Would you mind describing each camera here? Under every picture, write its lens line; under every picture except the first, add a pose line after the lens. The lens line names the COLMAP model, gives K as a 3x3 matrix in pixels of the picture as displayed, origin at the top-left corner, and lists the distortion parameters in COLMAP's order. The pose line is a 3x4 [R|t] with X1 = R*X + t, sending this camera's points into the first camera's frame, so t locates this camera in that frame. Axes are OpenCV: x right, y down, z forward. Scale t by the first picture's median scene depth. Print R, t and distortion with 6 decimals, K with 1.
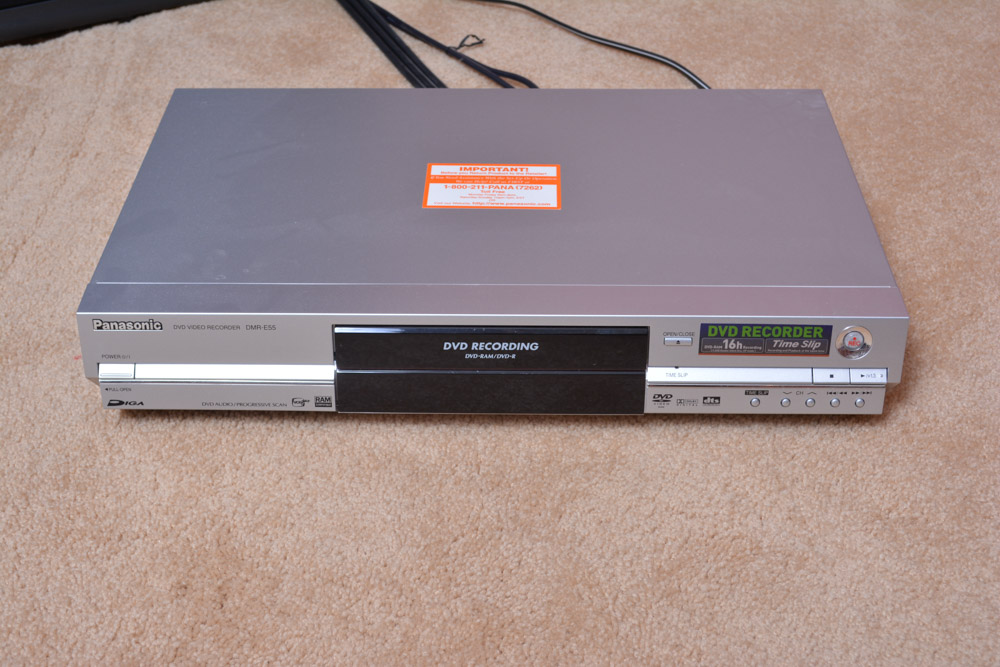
lens RADIAL K [[1338.4, 0, 495.5], [0, 1338.4, 331.6], [0, 0, 1]] dist [-0.033093, 0.000000]
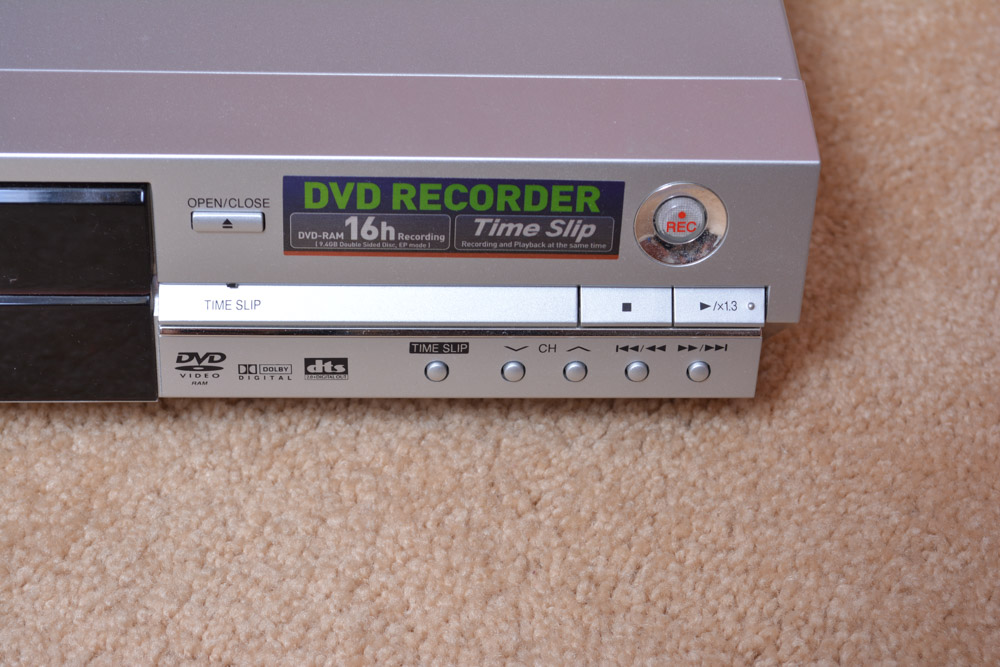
lens RADIAL K [[2072.2, 0, 497.3], [0, 2072.2, 334.7], [0, 0, 1]] dist [0.017578, 0.000000]
pose [[0.996884, -0.004661, 0.078743, 0.164788], [-0.005430, 0.991831, 0.127446, -0.036367], [-0.078694, -0.127477, 0.988715, 0.394811]]
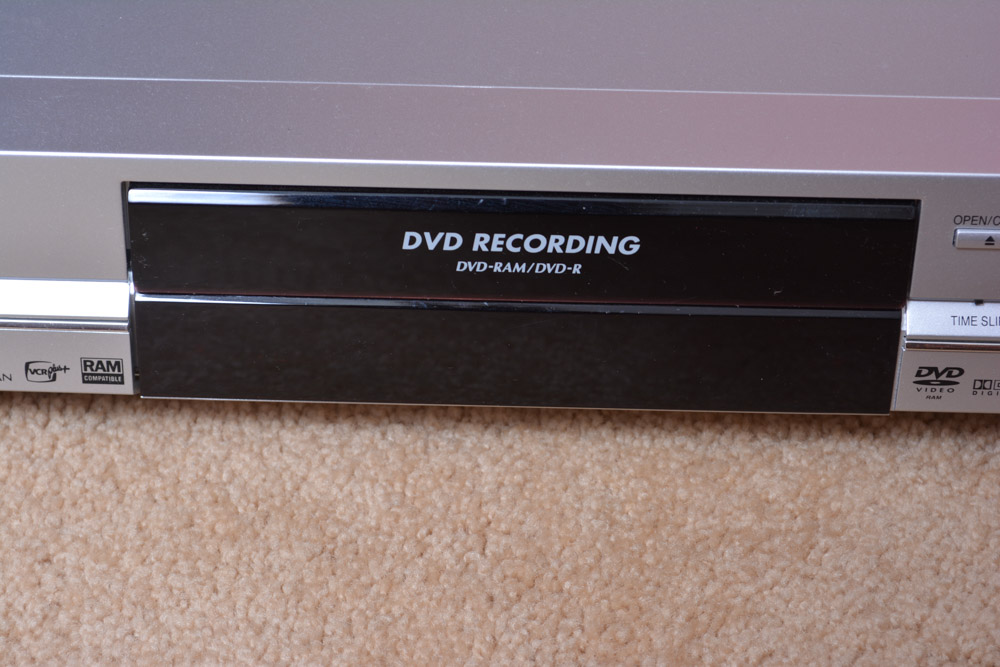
lens RADIAL K [[2072.2, 0, 497.9], [0, 2072.2, 332.2], [0, 0, 1]] dist [0.017578, 0.000000]
pose [[0.999686, 0.015843, 0.019395, -0.021650], [-0.017338, 0.996681, 0.079533, -0.011456], [-0.018071, -0.079845, 0.996643, 0.377420]]
